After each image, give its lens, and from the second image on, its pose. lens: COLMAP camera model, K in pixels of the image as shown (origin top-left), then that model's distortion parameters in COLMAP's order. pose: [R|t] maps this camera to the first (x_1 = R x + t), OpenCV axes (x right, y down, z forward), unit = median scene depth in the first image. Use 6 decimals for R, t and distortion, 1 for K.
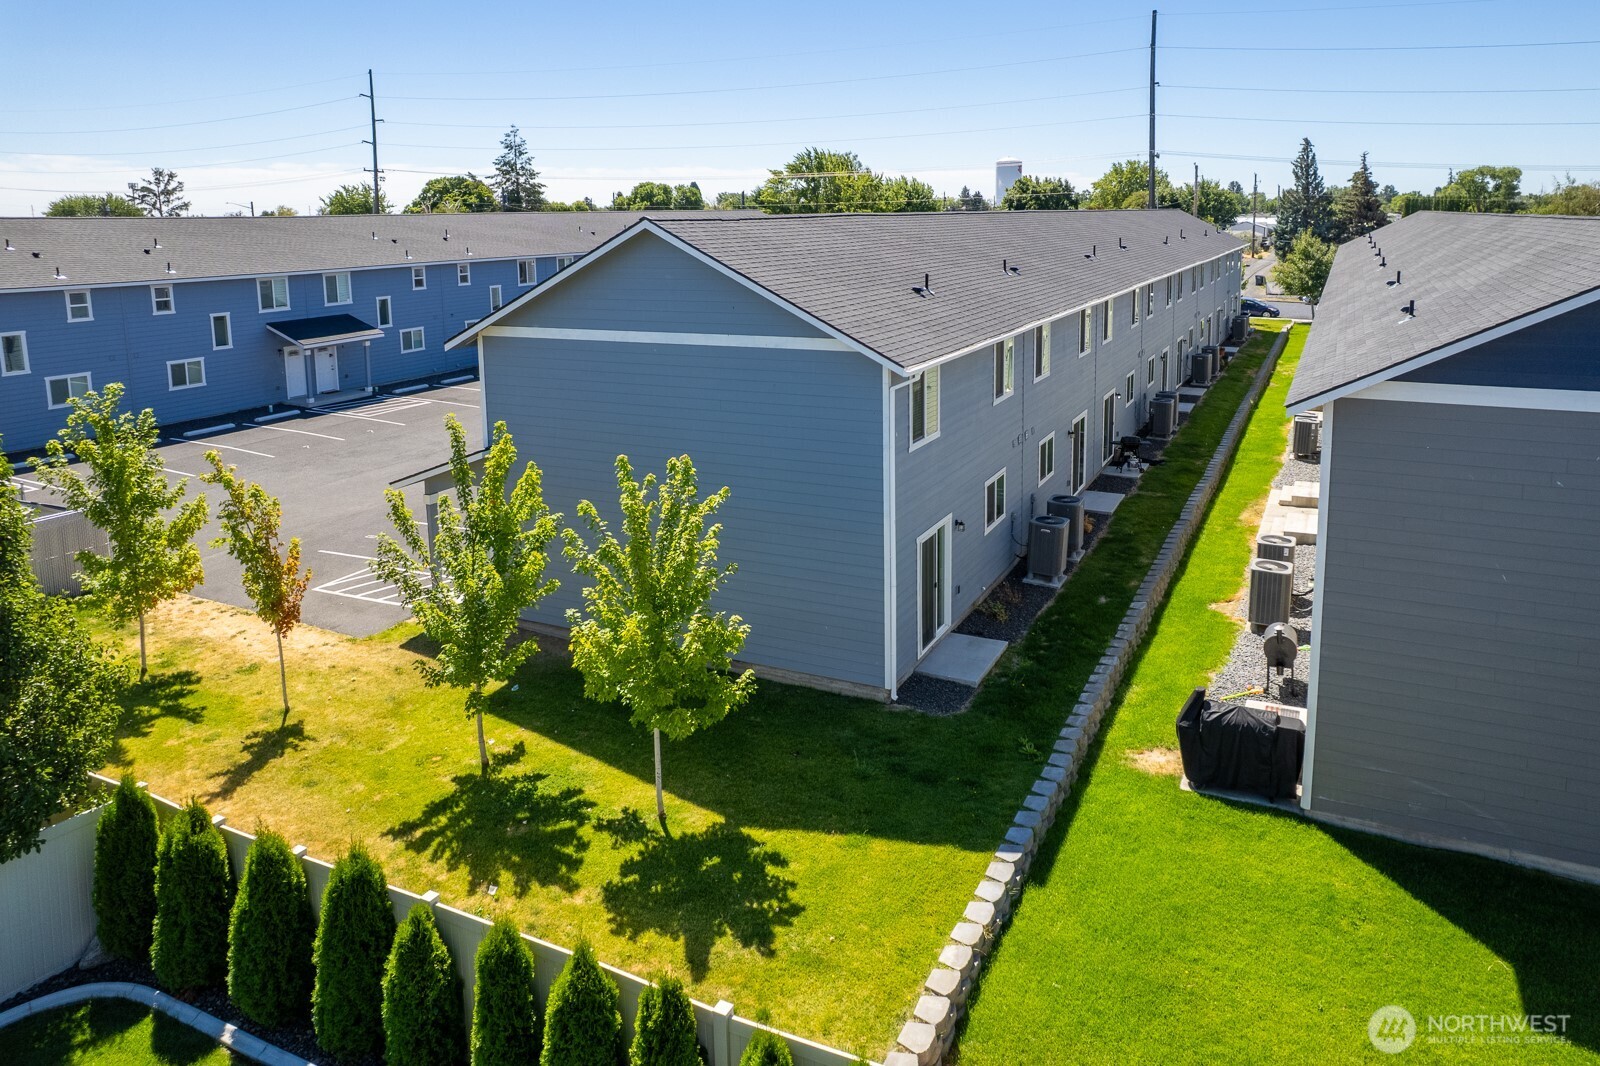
lens RADIAL K [[1111.3, 0, 807.2], [0, 1111.3, 392.8], [0, 0, 1]] dist [-0.037192, 0.028846]
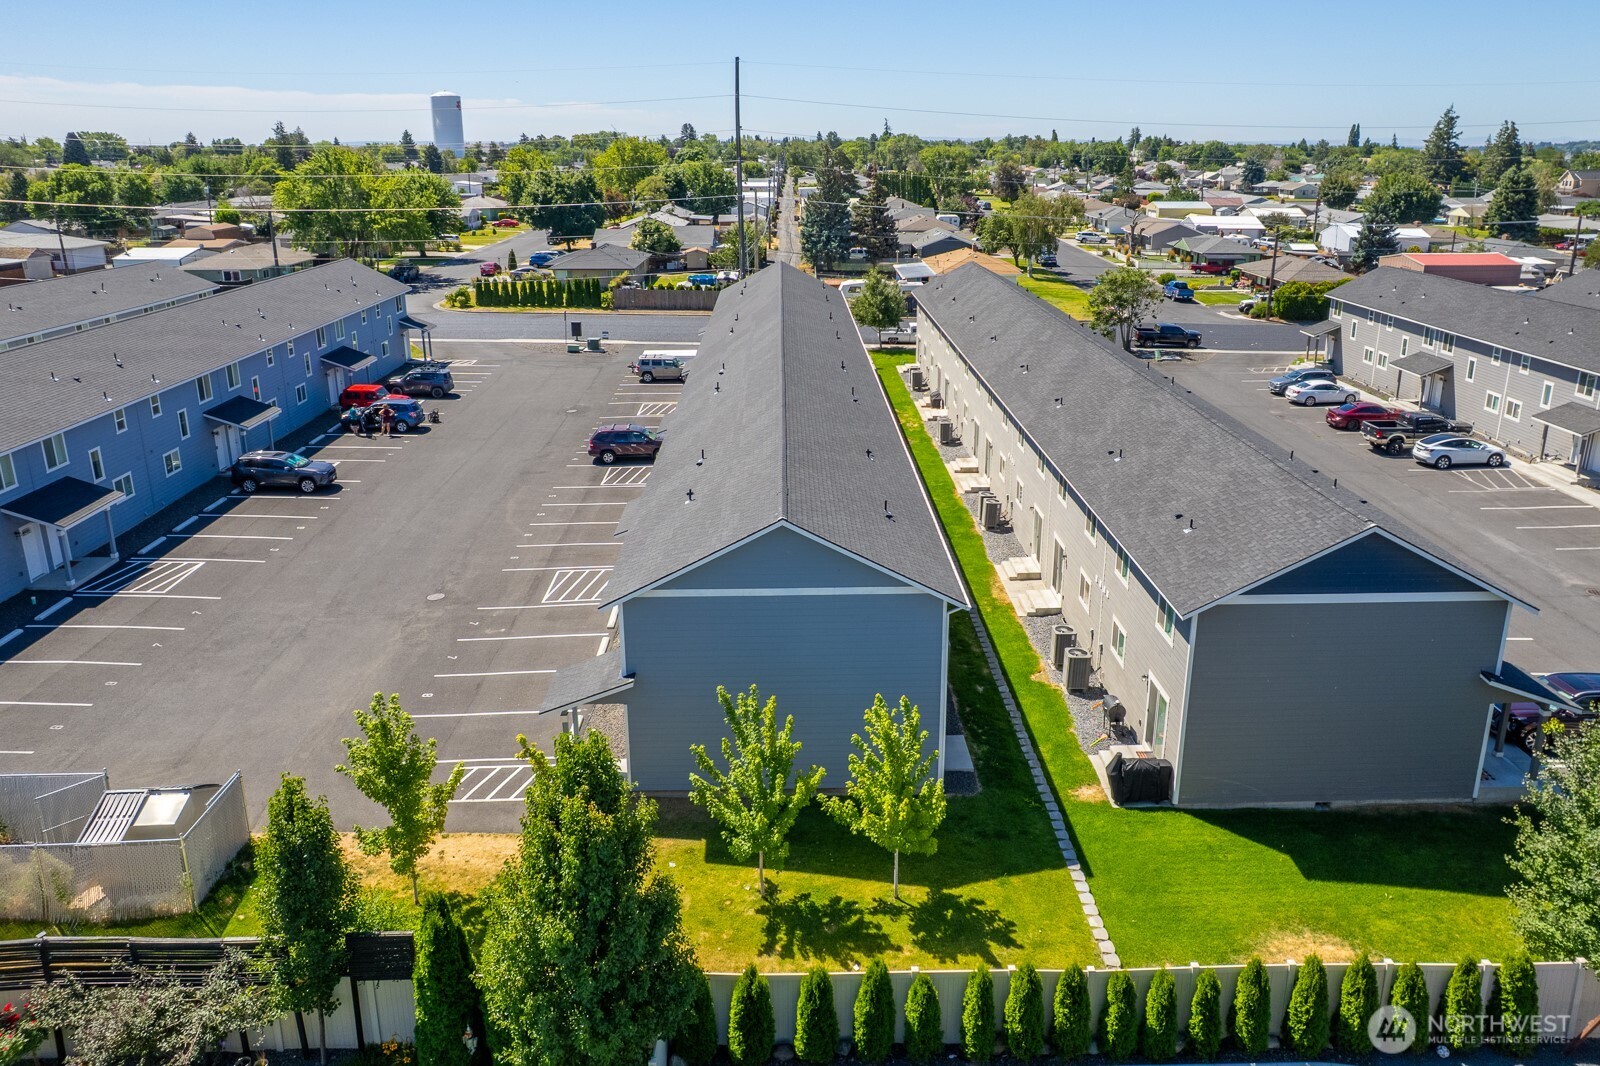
lens RADIAL K [[1181.7, 0, 826.1], [0, 1181.7, 526.8], [0, 0, 1]] dist [-0.042350, 0.056792]
pose [[0.882011, -0.134009, 0.451772, -0.927611], [0.061885, 0.983348, 0.170871, -0.479811], [-0.467148, -0.122753, 0.875617, -0.462803]]
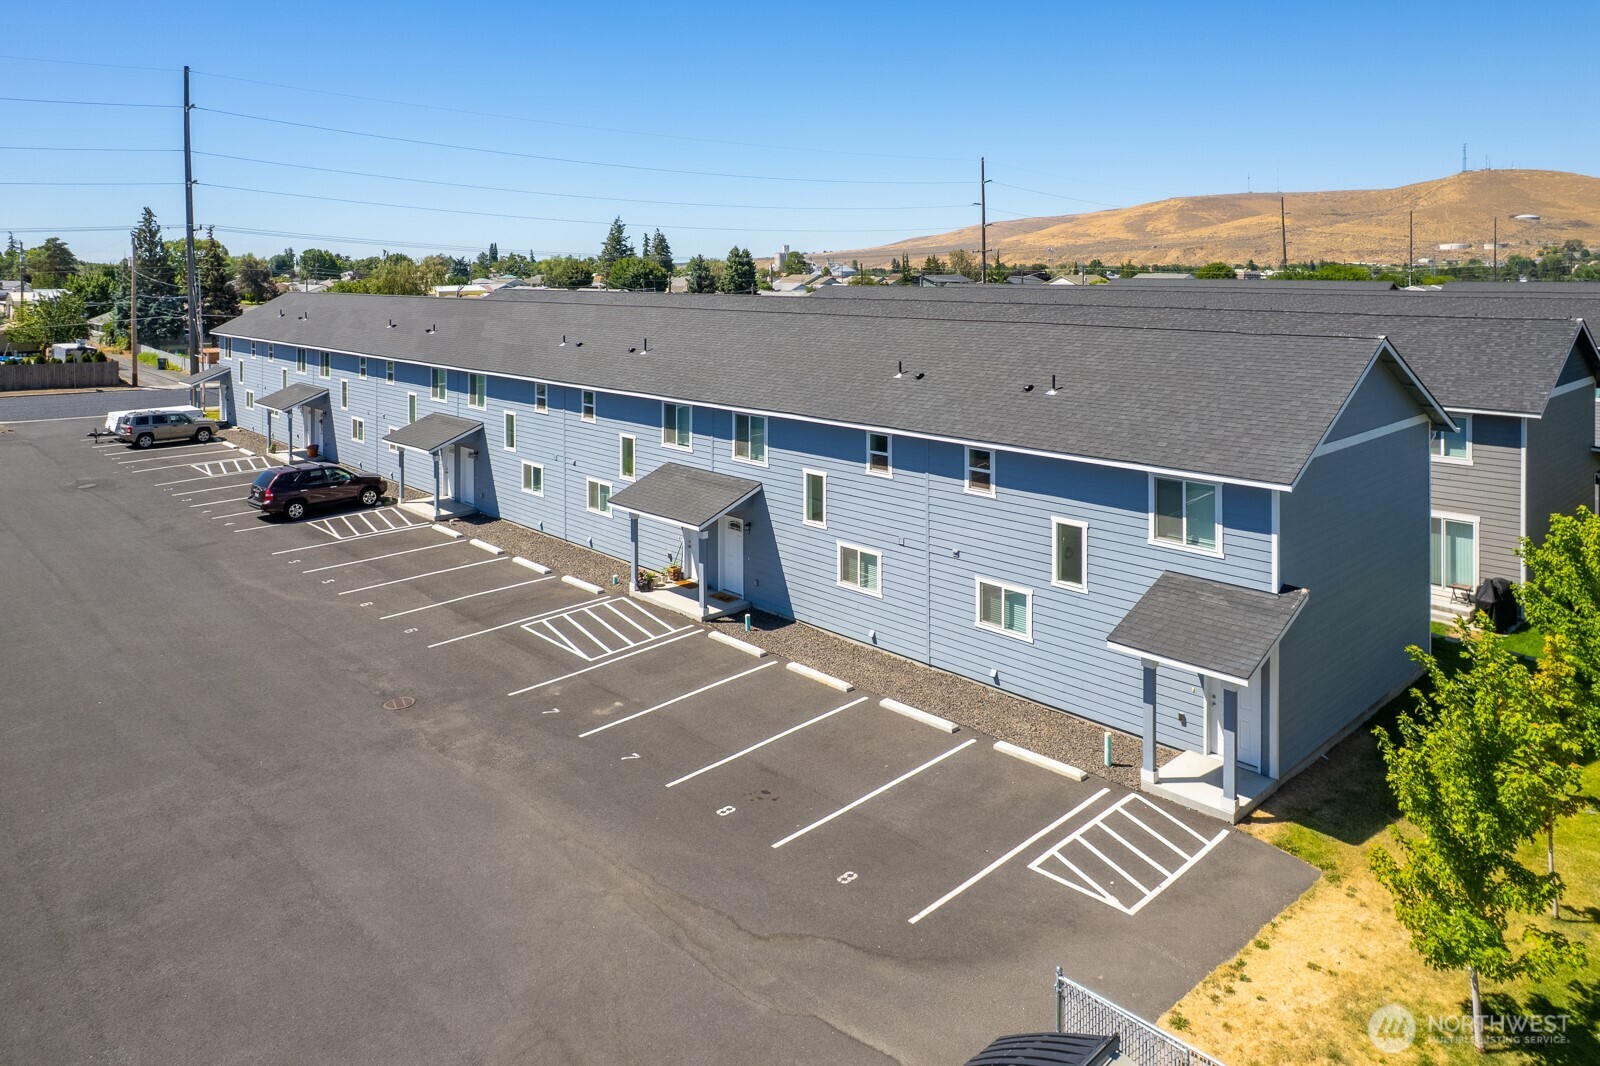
lens RADIAL K [[1044.0, 0, 810.5], [0, 1044.0, 460.7], [0, 0, 1]] dist [-0.046062, 0.054876]
pose [[0.336889, -0.157702, 0.928243, -1.592921], [0.144505, 0.982853, 0.114535, -0.292161], [-0.930389, 0.095551, 0.353901, 1.412046]]
